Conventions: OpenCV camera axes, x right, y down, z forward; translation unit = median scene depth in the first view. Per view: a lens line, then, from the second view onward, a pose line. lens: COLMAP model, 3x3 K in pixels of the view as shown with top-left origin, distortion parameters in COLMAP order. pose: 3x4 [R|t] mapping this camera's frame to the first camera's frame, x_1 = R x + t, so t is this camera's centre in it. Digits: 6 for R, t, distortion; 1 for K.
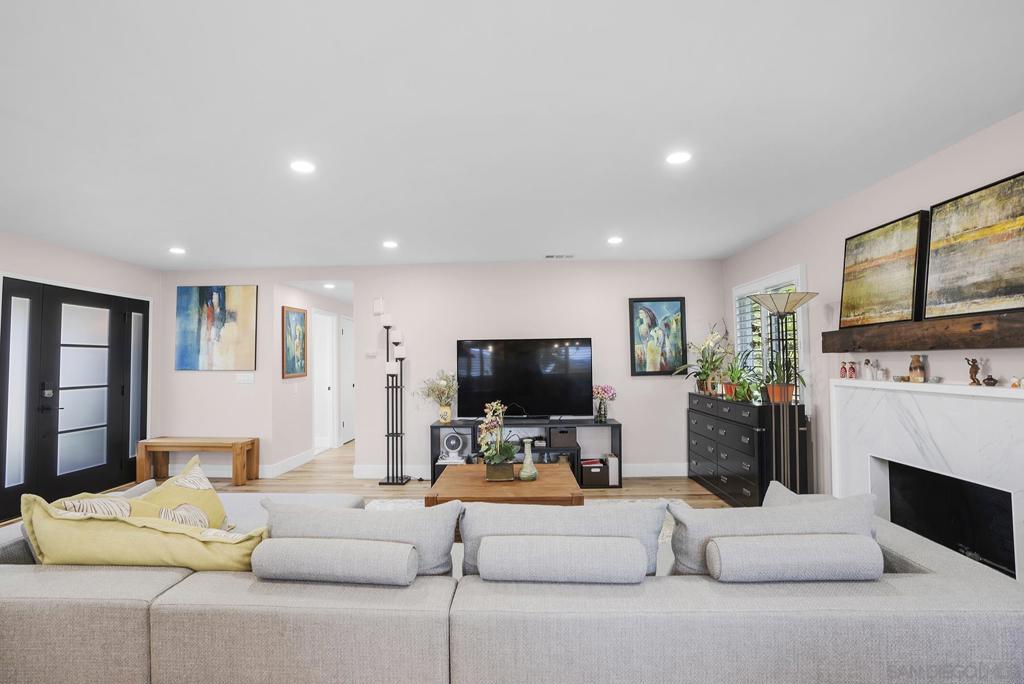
lens RADIAL K [[481.7, 0, 513.0], [0, 481.7, 339.3], [0, 0, 1]] dist [-0.065856, 0.022818]
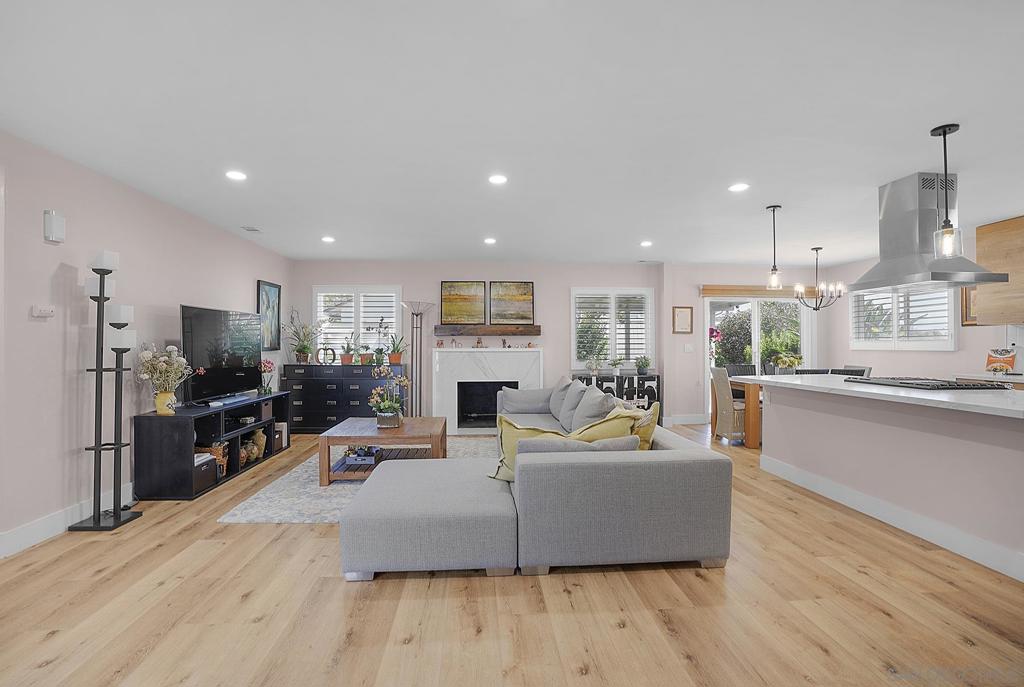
lens RADIAL K [[481.7, 0, 513.0], [0, 481.7, 340.8], [0, 0, 1]] dist [-0.065856, 0.022818]
pose [[-0.095860, 0.019330, 0.995207, -1.686737], [-0.043886, 0.998757, -0.023626, 0.101132], [-0.994427, -0.045941, -0.094892, 1.021337]]
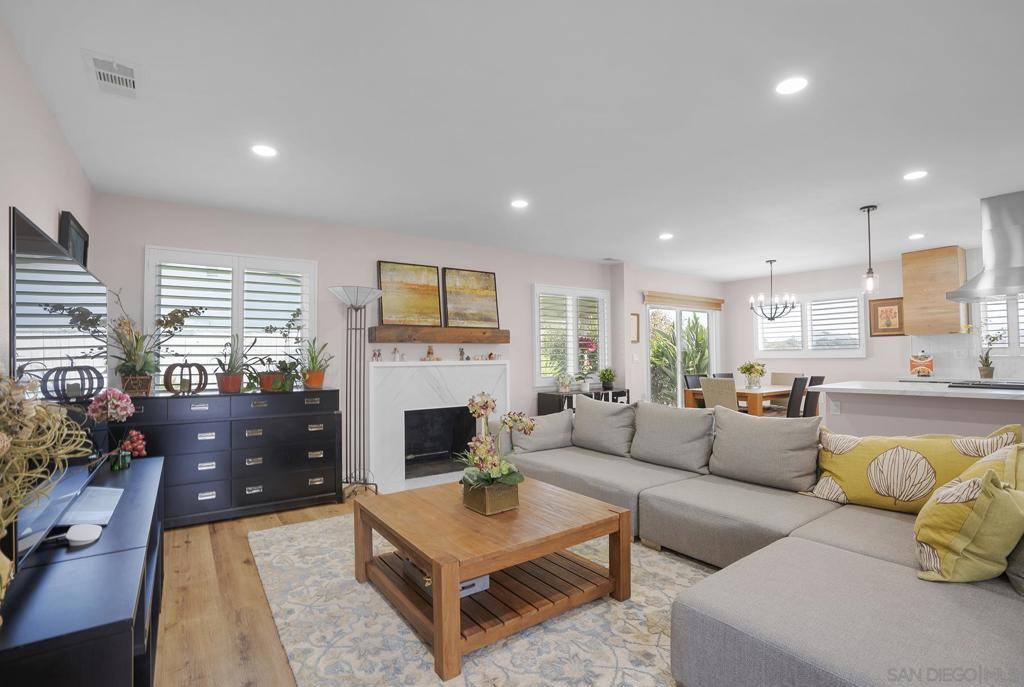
lens RADIAL K [[481.7, 0, 513.0], [0, 481.7, 340.8], [0, 0, 1]] dist [-0.065856, 0.022818]
pose [[-0.596463, 0.040496, 0.801619, -0.755830], [-0.021660, 0.997551, -0.066511, 0.125025], [-0.802348, -0.057035, -0.594125, 1.761526]]
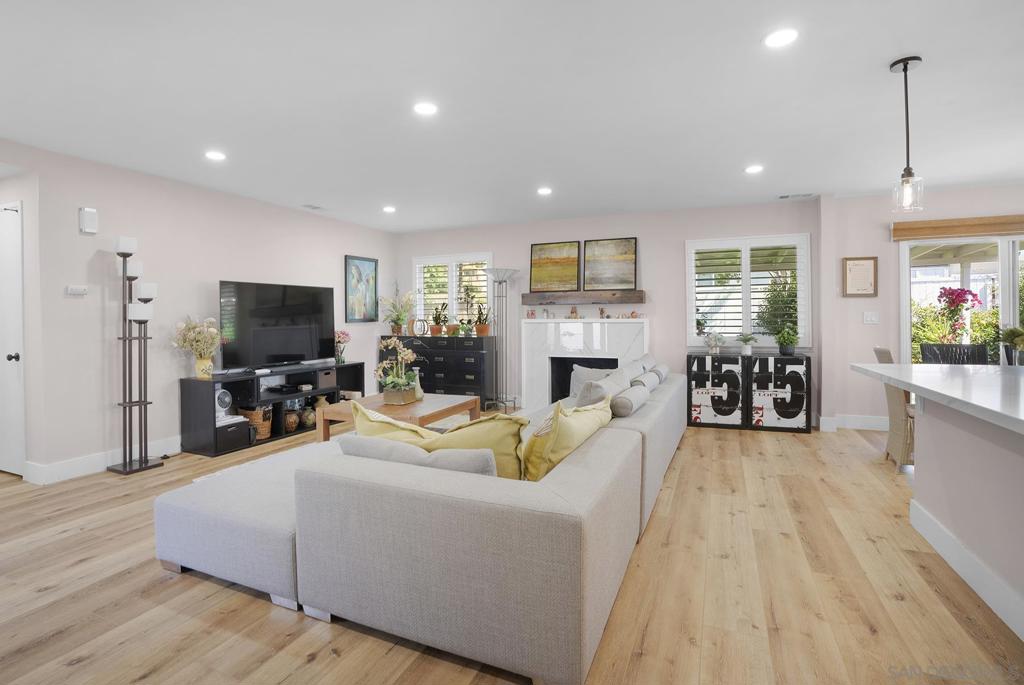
lens RADIAL K [[492.1, 0, 508.5], [0, 492.1, 315.3], [0, 0, 1]] dist [-0.070729, 0.025250]
pose [[0.378173, 0.011399, 0.925665, -1.322786], [-0.039731, 0.999203, 0.003927, 0.074947], [-0.924882, -0.038263, 0.378324, 0.389504]]
